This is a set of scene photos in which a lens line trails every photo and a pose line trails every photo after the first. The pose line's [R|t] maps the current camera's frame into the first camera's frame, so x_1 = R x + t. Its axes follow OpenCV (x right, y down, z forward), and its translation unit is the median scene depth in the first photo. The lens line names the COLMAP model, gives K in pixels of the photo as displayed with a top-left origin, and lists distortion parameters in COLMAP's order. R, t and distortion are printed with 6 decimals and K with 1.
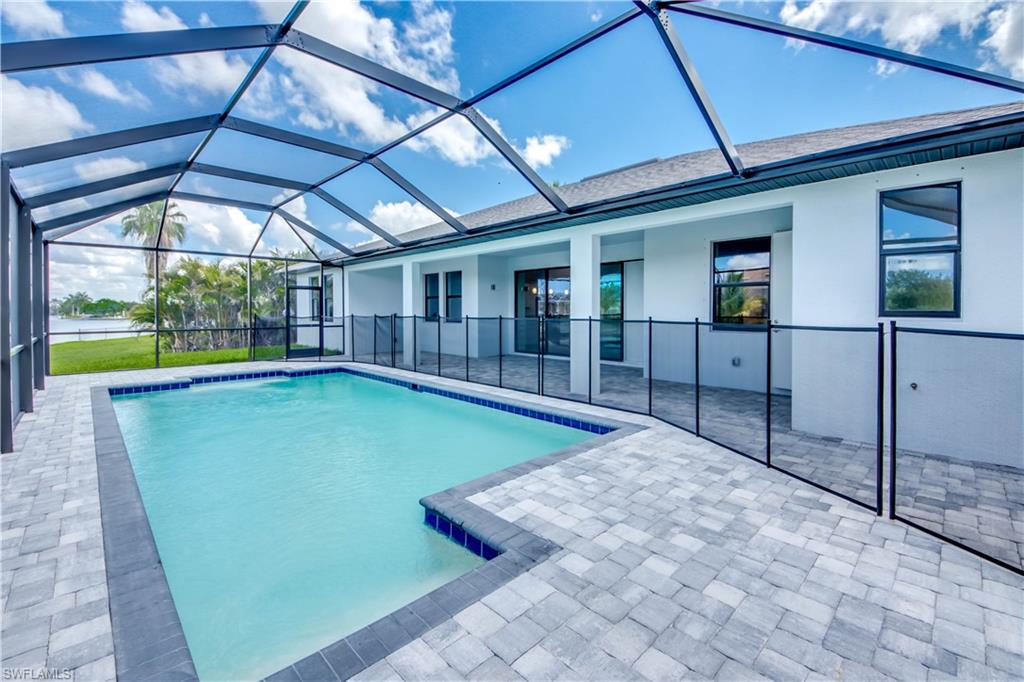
lens RADIAL K [[430.0, 0, 501.7], [0, 430.0, 344.3], [0, 0, 1]] dist [0.042450, -0.031467]
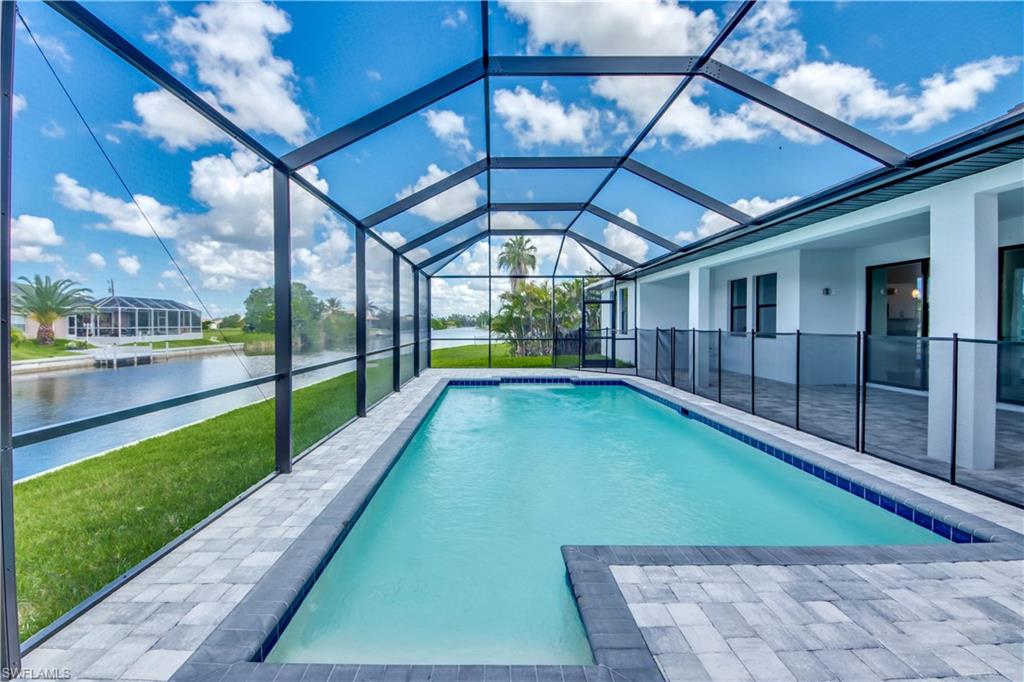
lens RADIAL K [[426.9, 0, 512.0], [0, 426.9, 341.0], [0, 0, 1]] dist [0.018620, -0.016740]
pose [[0.727985, 0.028682, -0.684993, 0.112222], [-0.053463, 0.998457, -0.015012, -0.009107], [0.683505, 0.047550, 0.728395, 0.112518]]
